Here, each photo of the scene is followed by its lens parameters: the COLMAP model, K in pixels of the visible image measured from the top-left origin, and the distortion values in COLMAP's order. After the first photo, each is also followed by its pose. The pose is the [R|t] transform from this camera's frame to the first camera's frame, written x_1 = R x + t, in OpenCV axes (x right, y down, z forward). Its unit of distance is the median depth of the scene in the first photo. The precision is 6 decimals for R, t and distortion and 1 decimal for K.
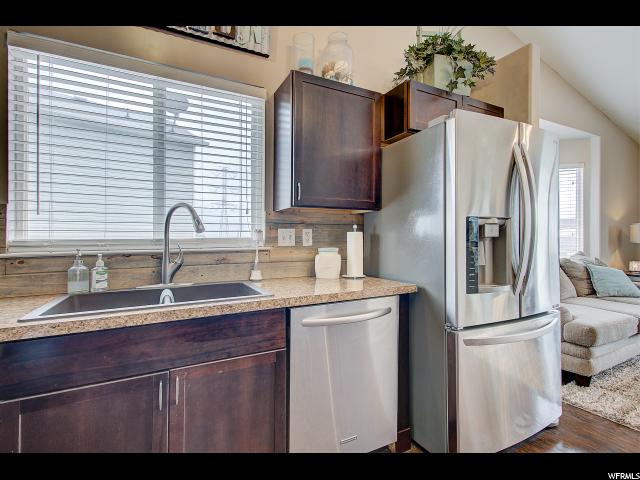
lens RADIAL K [[297.5, 0, 316.9], [0, 297.5, 243.0], [0, 0, 1]] dist [0.000692, 0.000486]
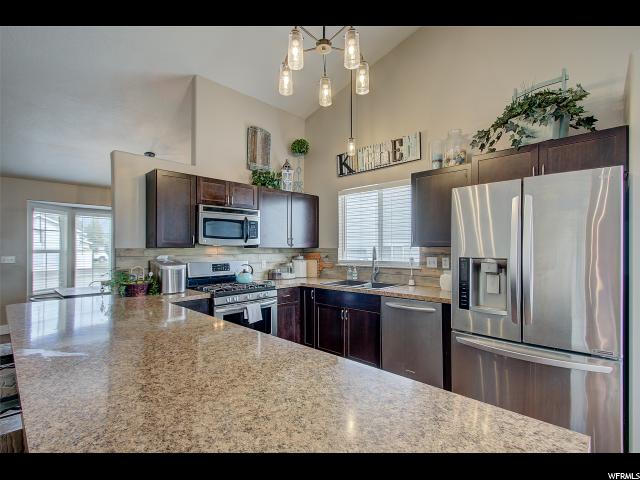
lens RADIAL K [[304.3, 0, 308.7], [0, 304.3, 251.3], [0, 0, 1]] dist [0.002127, 0.000398]
pose [[0.308292, 0.017230, -0.951136, 1.434811], [-0.004711, 0.999851, 0.016586, -0.116205], [0.951280, -0.000633, 0.308327, -0.195133]]
